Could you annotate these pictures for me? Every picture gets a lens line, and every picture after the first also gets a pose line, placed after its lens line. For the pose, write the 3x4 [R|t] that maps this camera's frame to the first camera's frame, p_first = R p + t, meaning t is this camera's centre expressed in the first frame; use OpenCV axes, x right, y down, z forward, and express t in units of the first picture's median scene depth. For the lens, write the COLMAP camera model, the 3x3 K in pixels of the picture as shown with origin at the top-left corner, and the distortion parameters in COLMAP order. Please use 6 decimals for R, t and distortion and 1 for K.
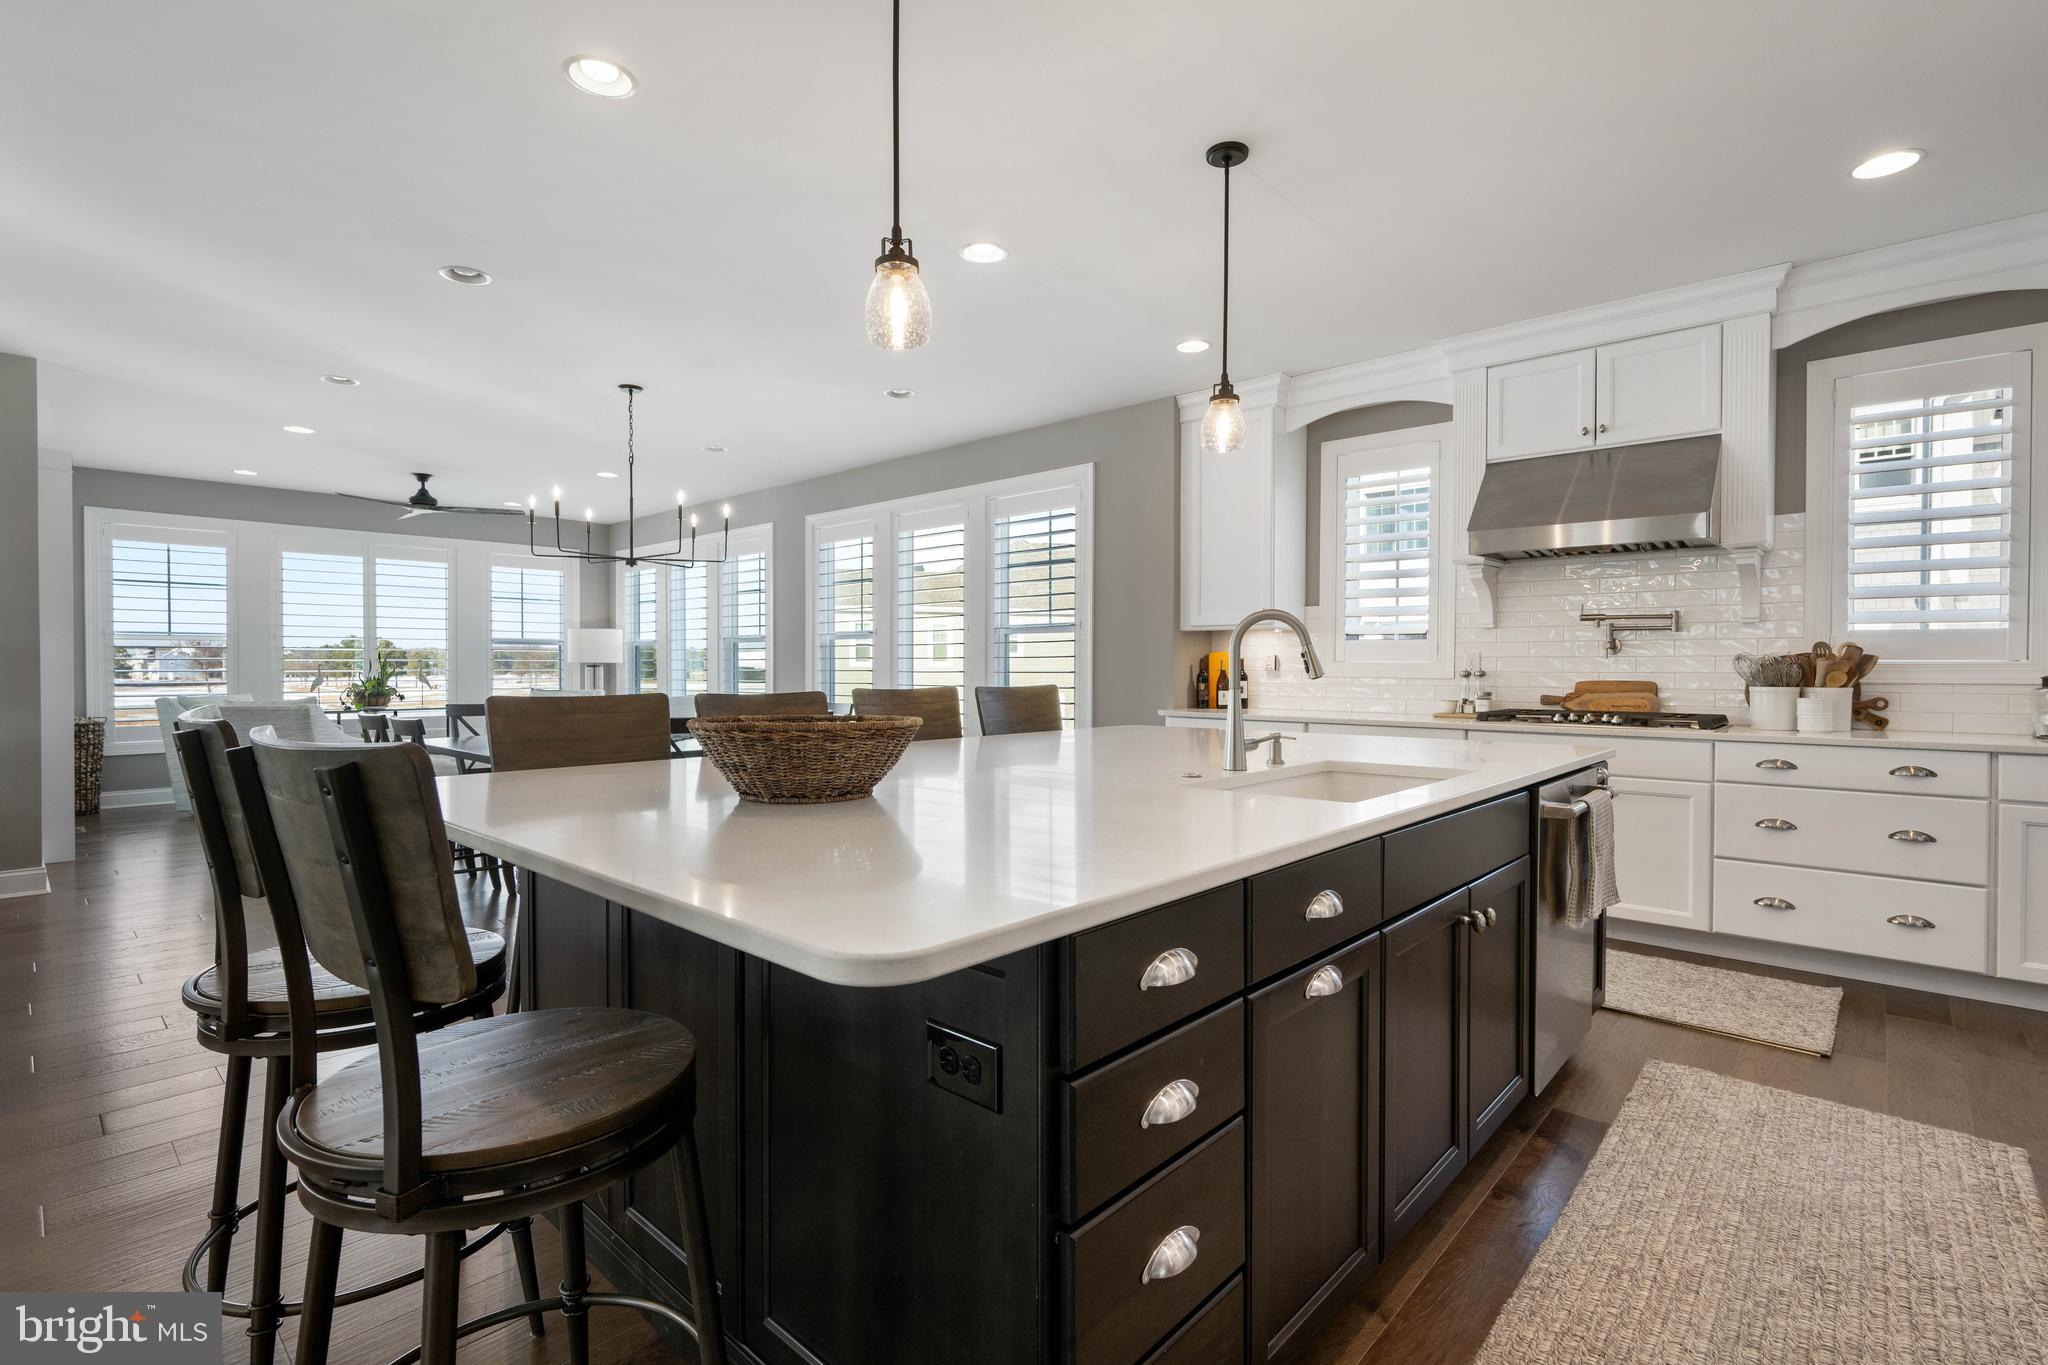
lens RADIAL K [[936.1, 0, 1029.5], [0, 936.1, 687.1], [0, 0, 1]] dist [-0.009859, -0.000190]
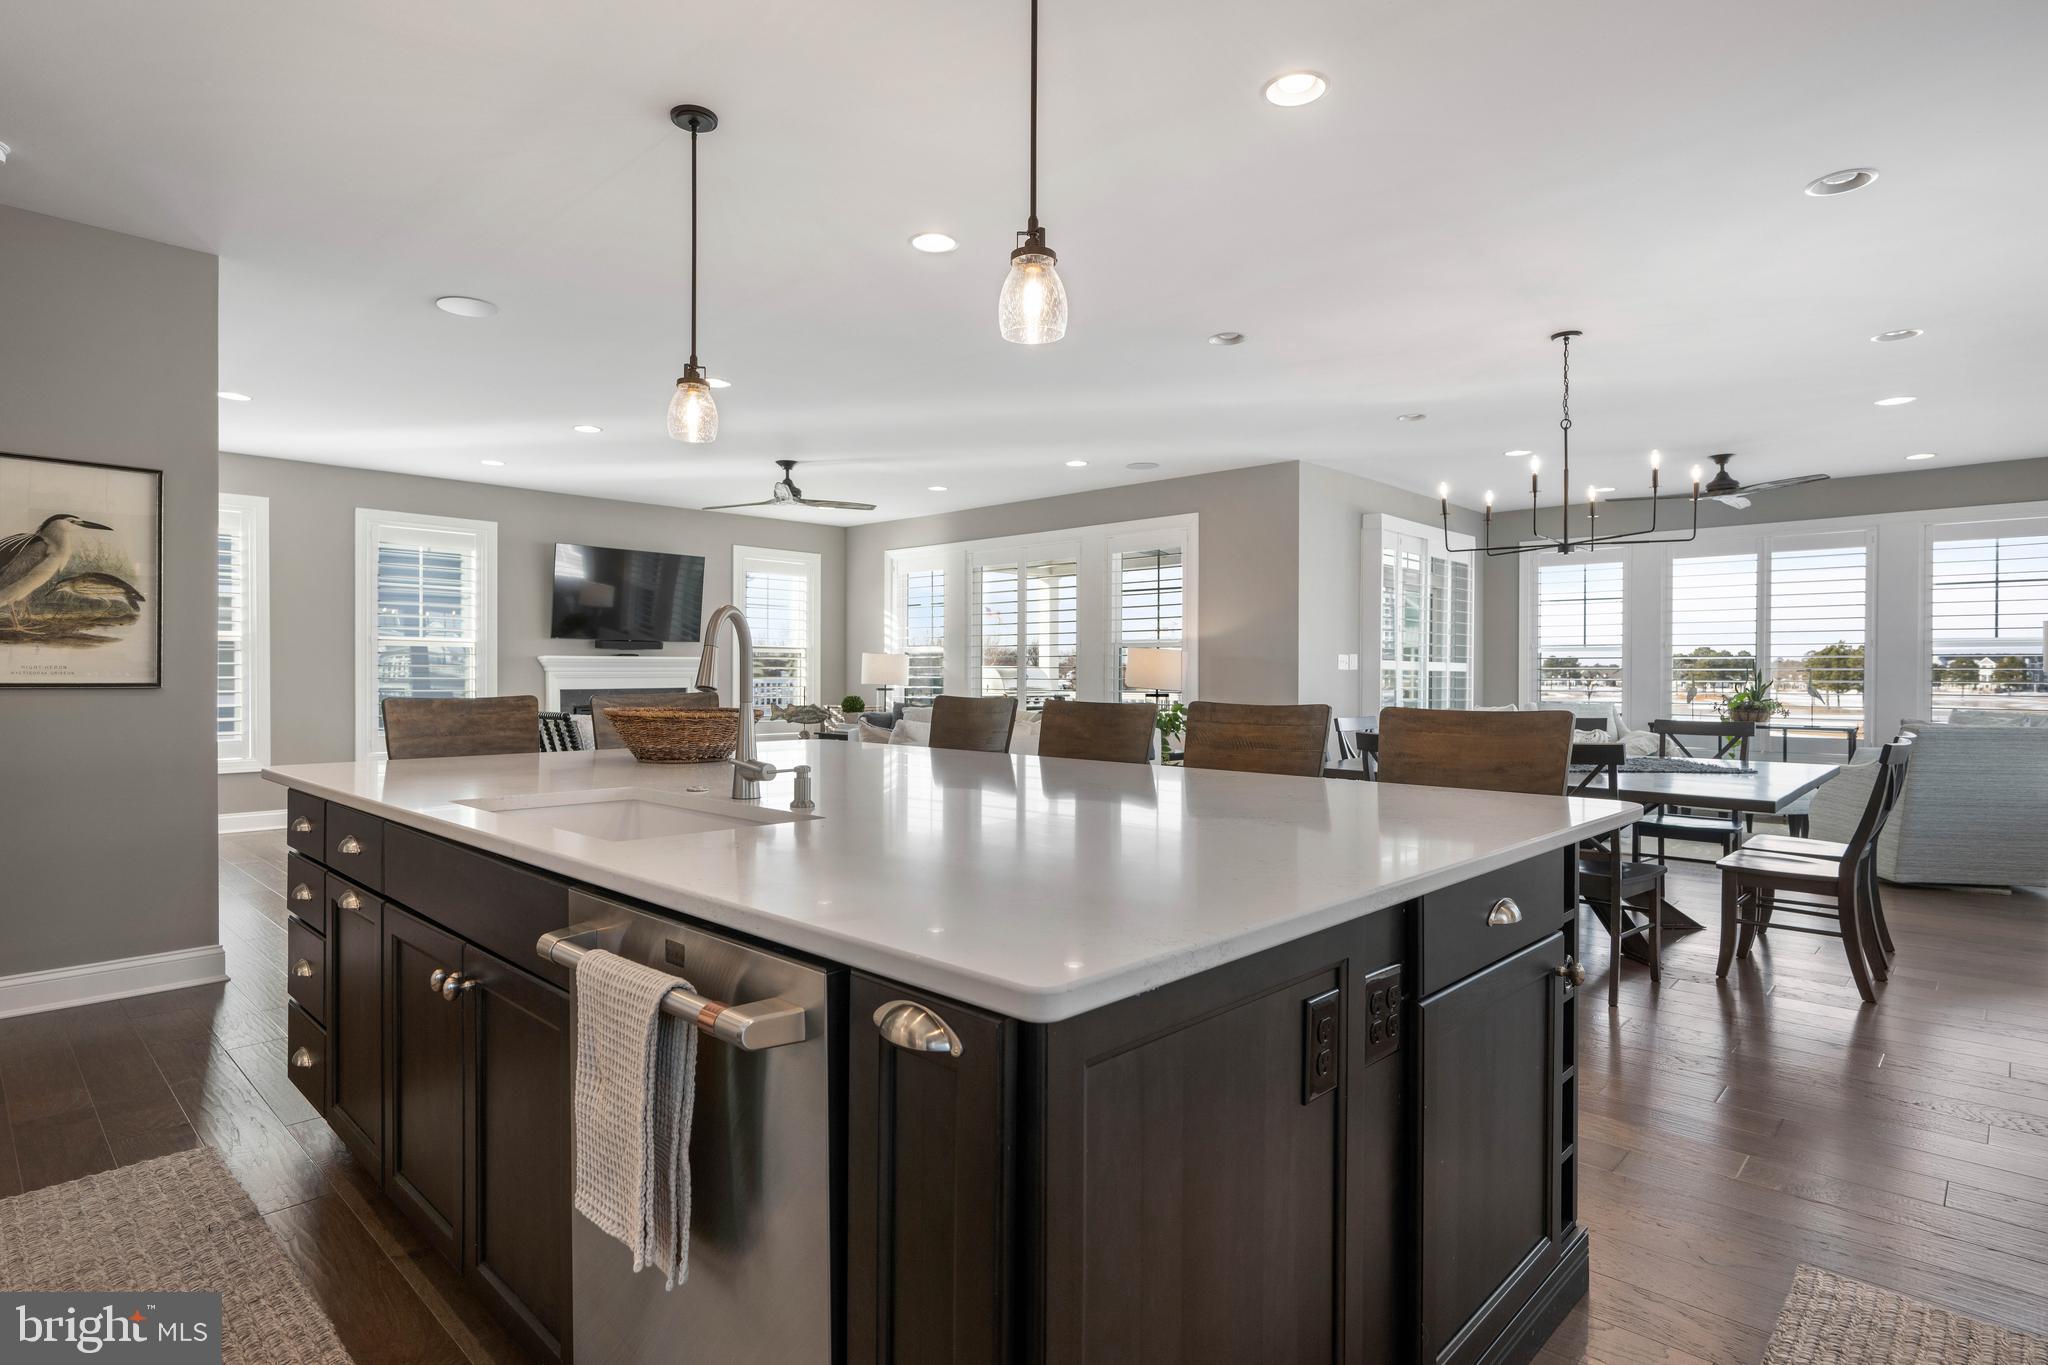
lens RADIAL K [[1066.2, 0, 1023.8], [0, 1066.2, 682.0], [0, 0, 1]] dist [-0.032096, -0.000399]
pose [[-0.031088, 0.007245, -0.999490, 0.317816], [-0.025092, 0.999653, 0.008026, -0.007891], [0.999202, 0.025329, -0.030895, 0.351419]]
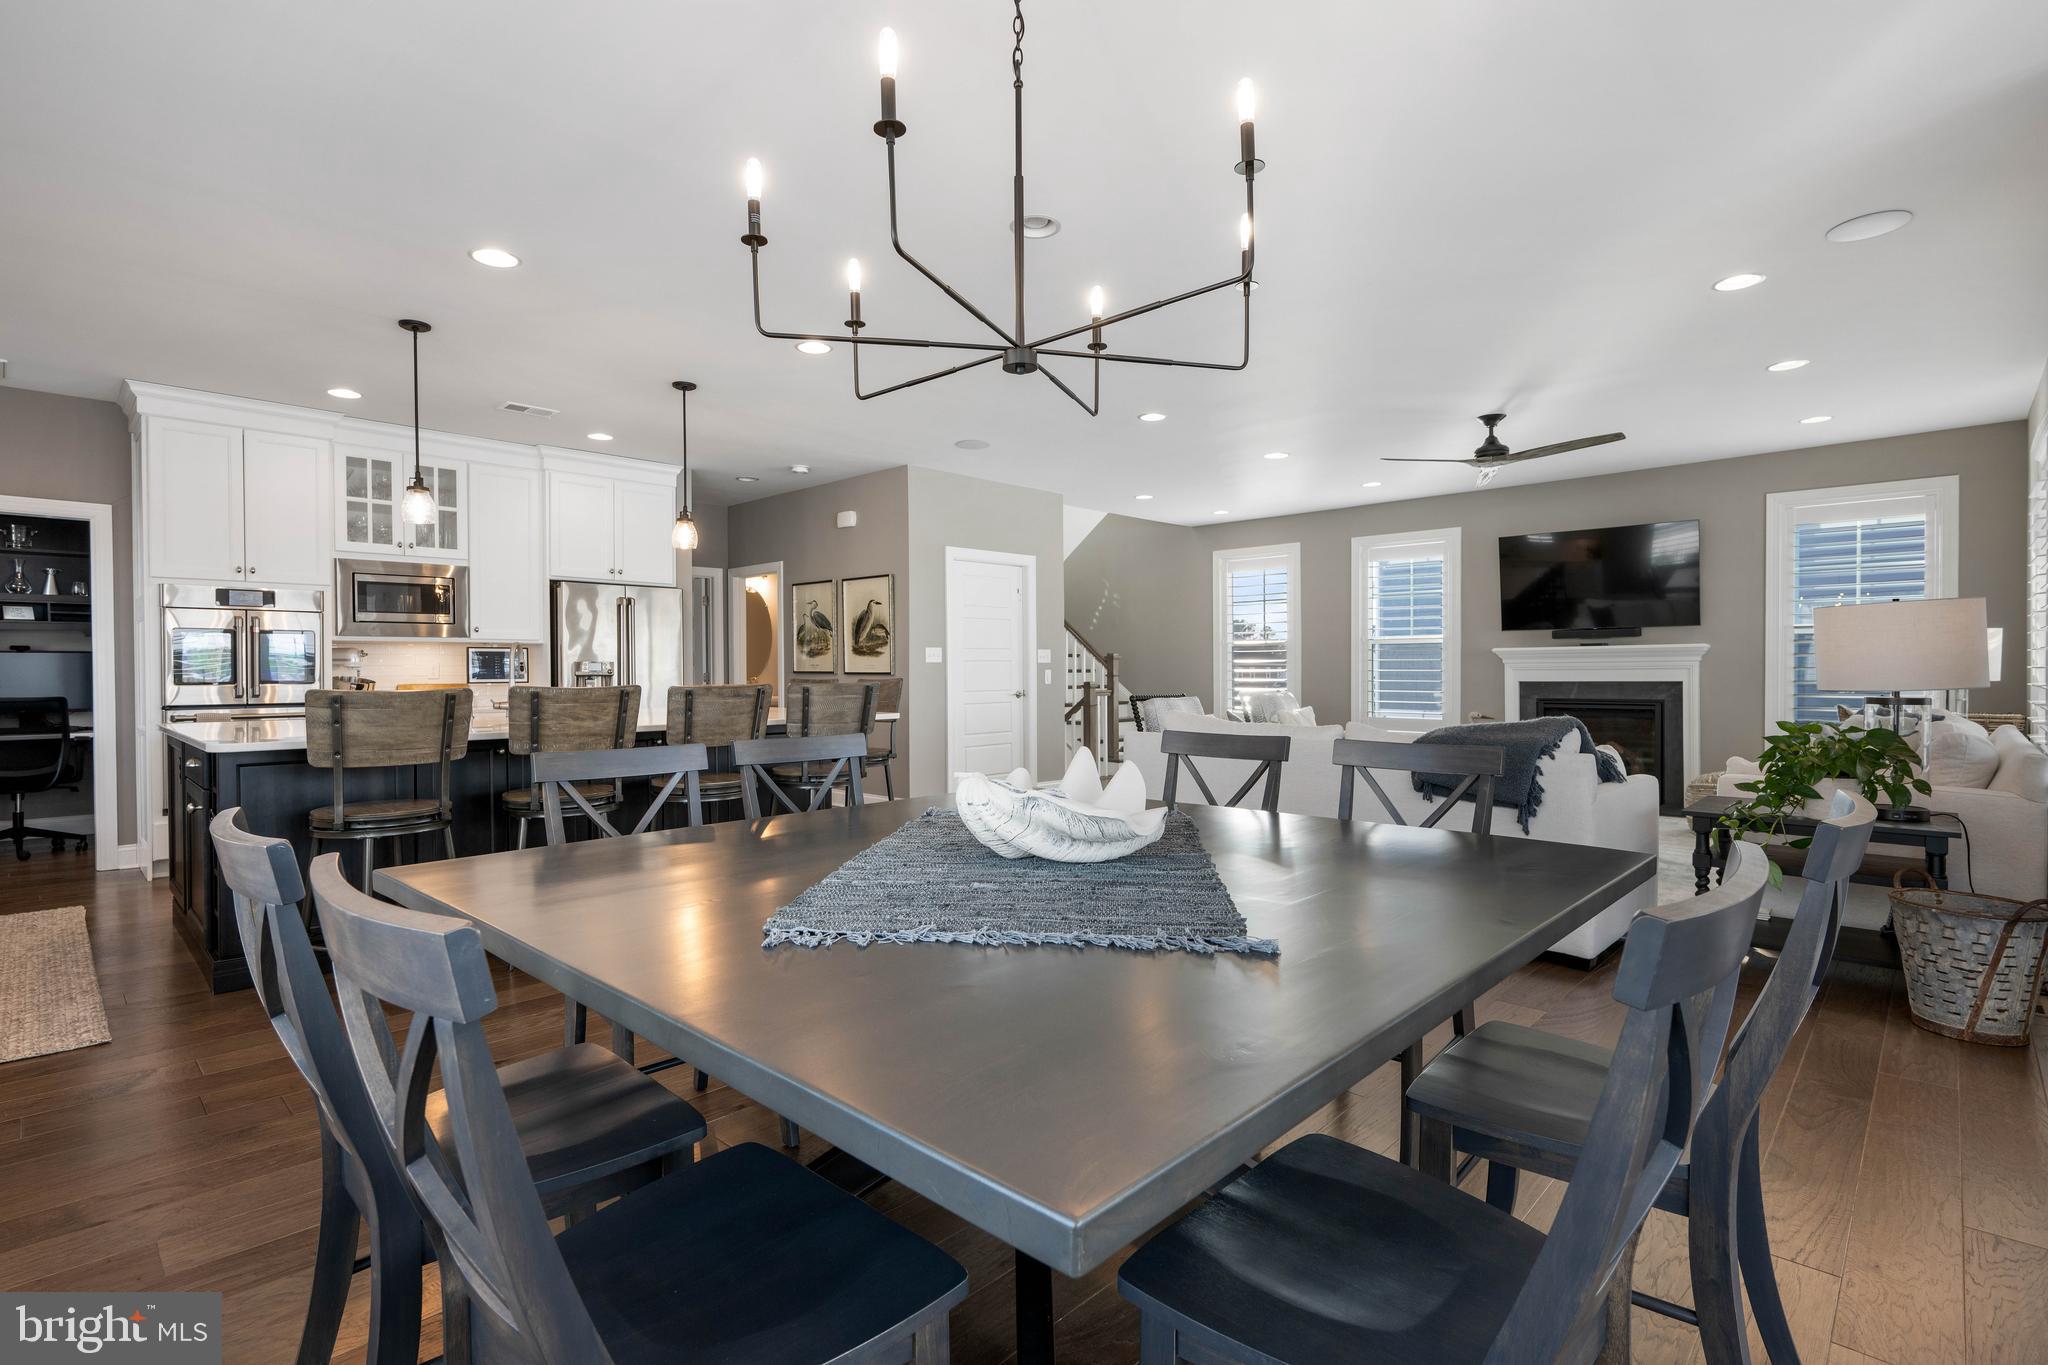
lens RADIAL K [[978.8, 0, 1020.8], [0, 978.8, 673.2], [0, 0, 1]] dist [0.024326, 0.000451]
pose [[-0.999650, 0.004510, 0.026055, -0.258566], [0.005293, 0.999535, 0.030027, -0.020831], [-0.025908, 0.030154, -0.999209, 0.870445]]
